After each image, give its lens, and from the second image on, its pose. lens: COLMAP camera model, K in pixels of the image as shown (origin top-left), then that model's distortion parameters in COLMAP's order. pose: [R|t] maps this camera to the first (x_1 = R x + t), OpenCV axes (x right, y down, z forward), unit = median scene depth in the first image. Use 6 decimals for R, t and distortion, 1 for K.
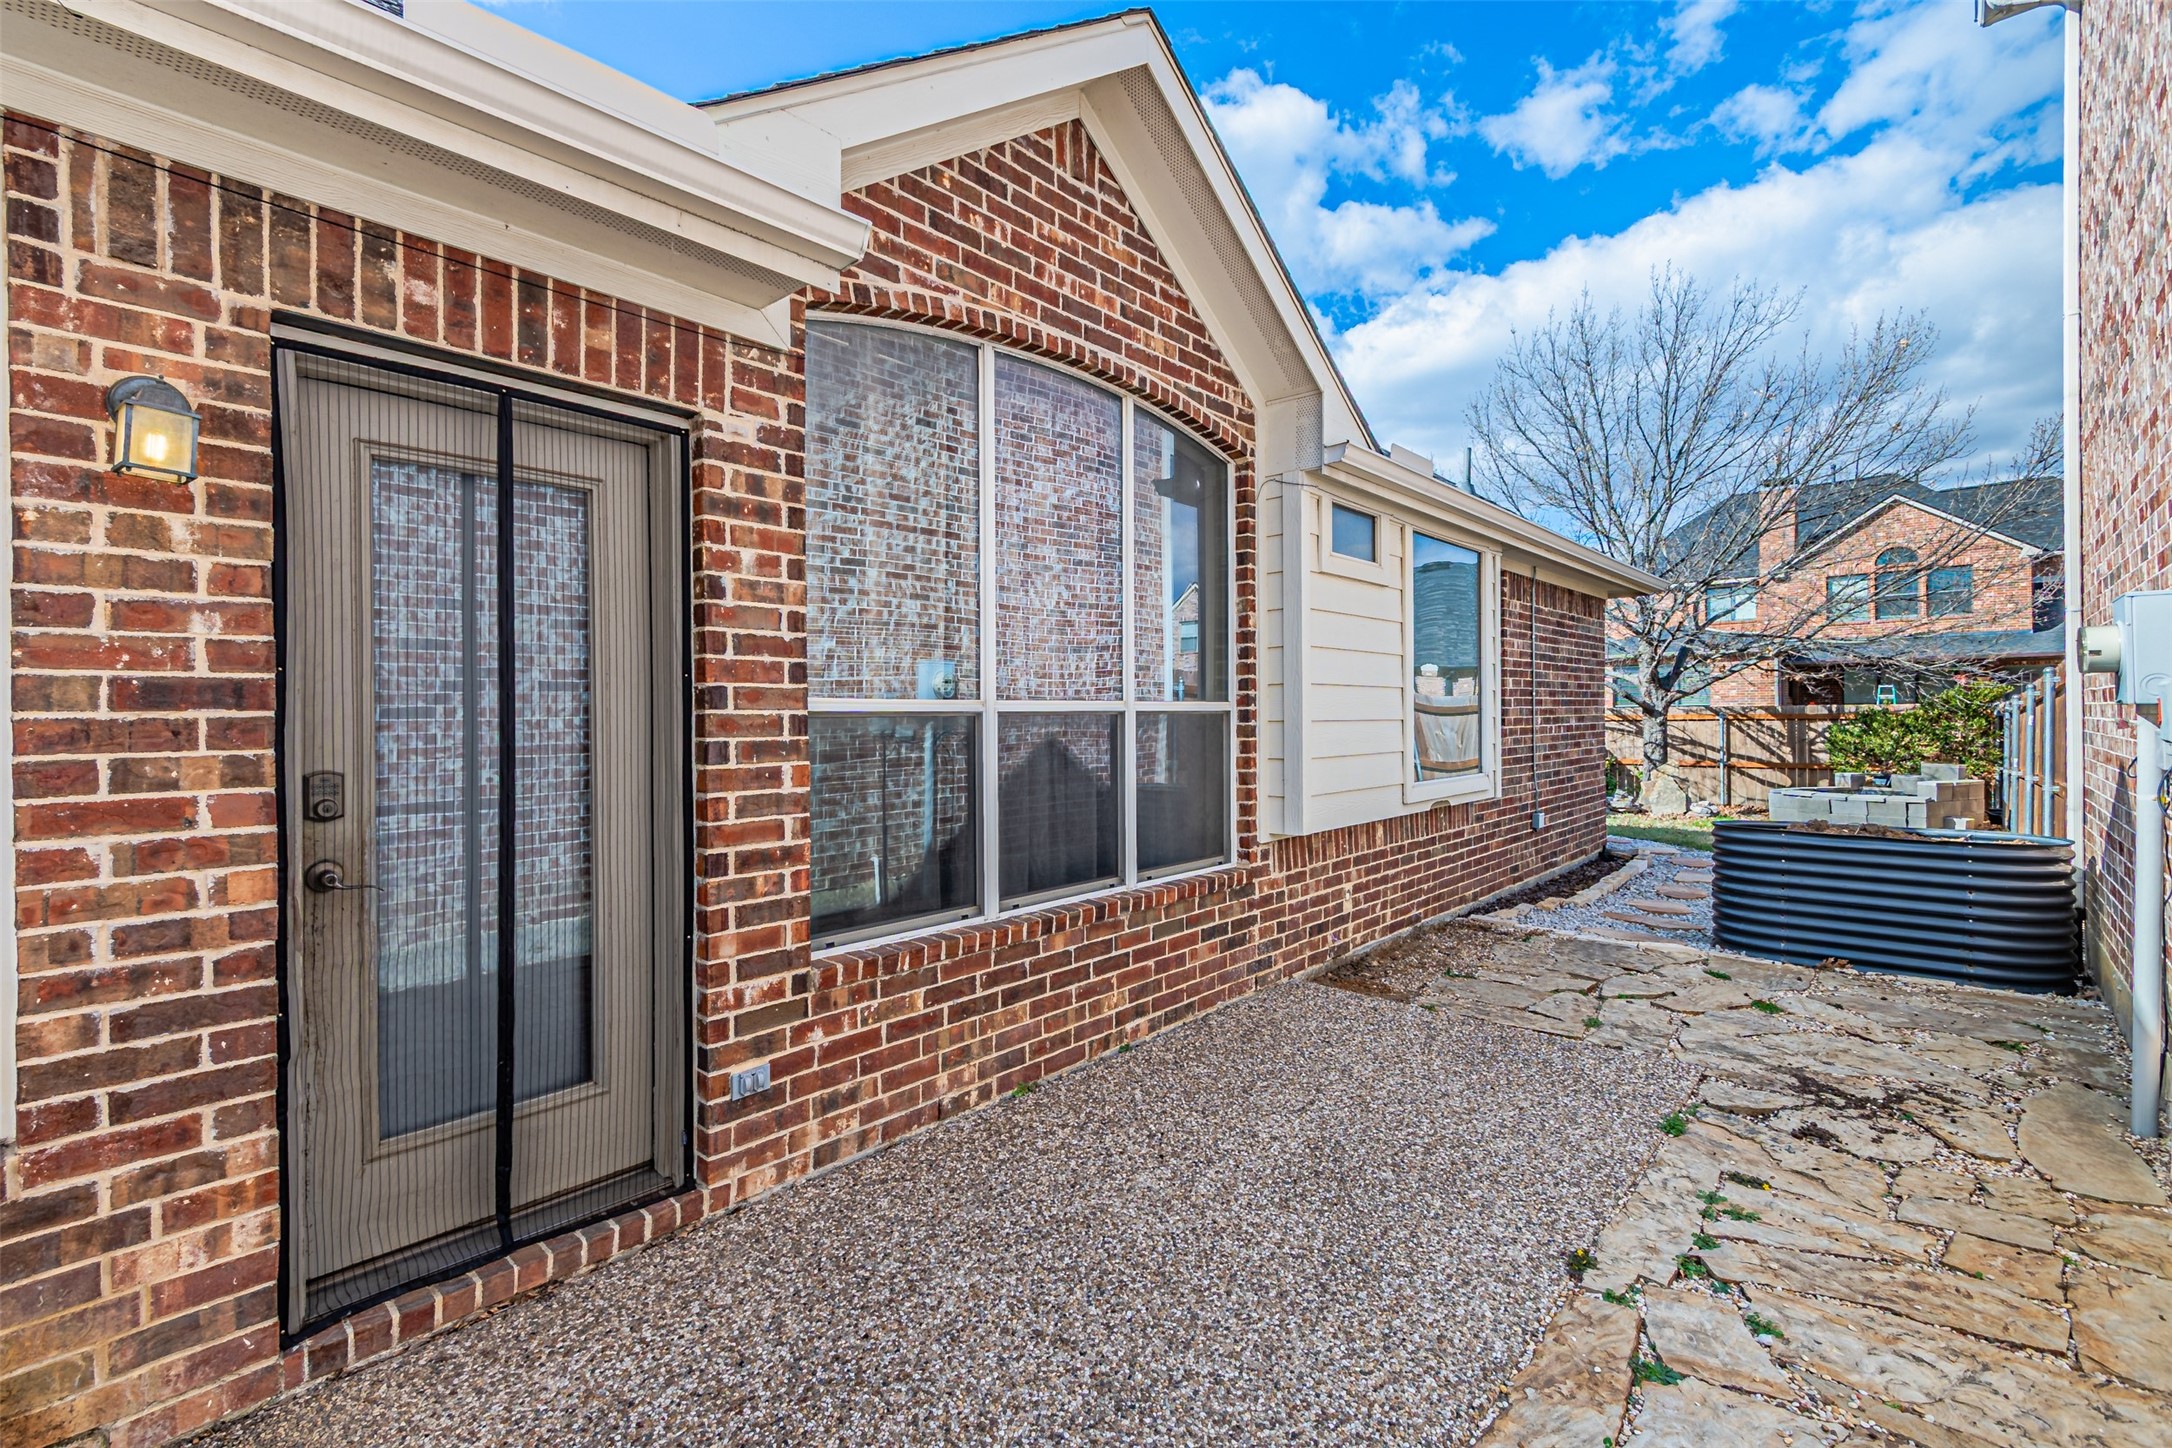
lens RADIAL K [[947.6, 0, 1098.0], [0, 947.6, 714.1], [0, 0, 1]] dist [0.002745, -0.000477]
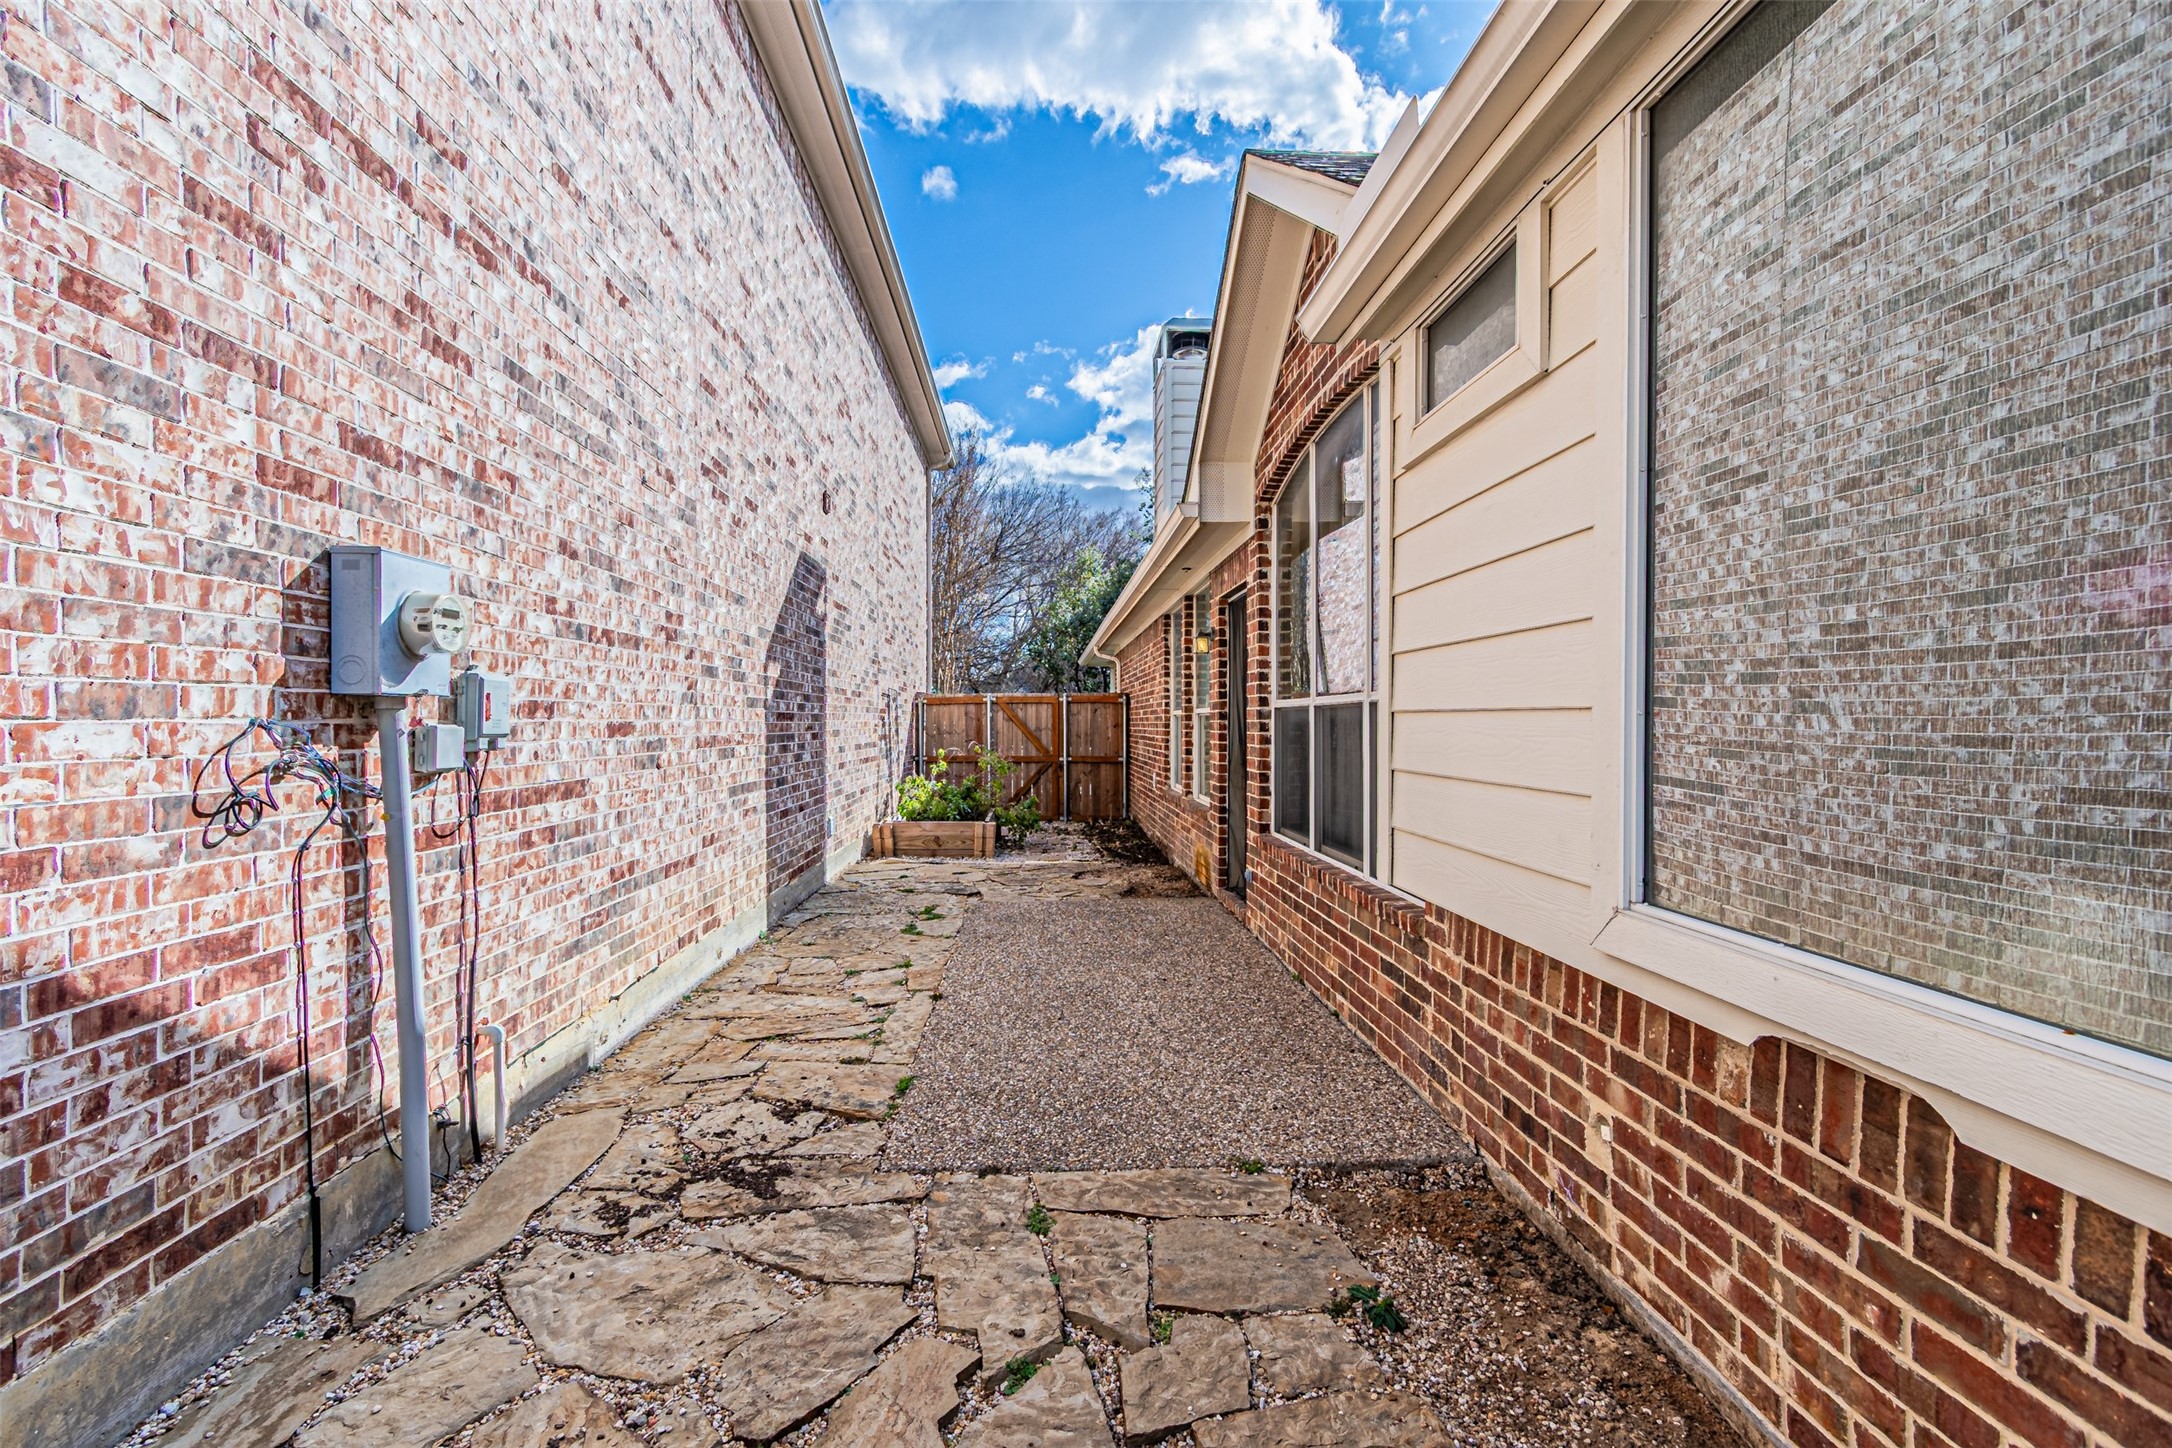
lens RADIAL K [[931.8, 0, 1097.7], [0, 931.8, 739.6], [0, 0, 1]] dist [0.000338, 0.000002]
pose [[-0.700382, 0.018271, -0.713534, 1.156713], [-0.003377, 0.999576, 0.028910, -0.000384], [0.713760, 0.022657, -0.700024, 1.816712]]
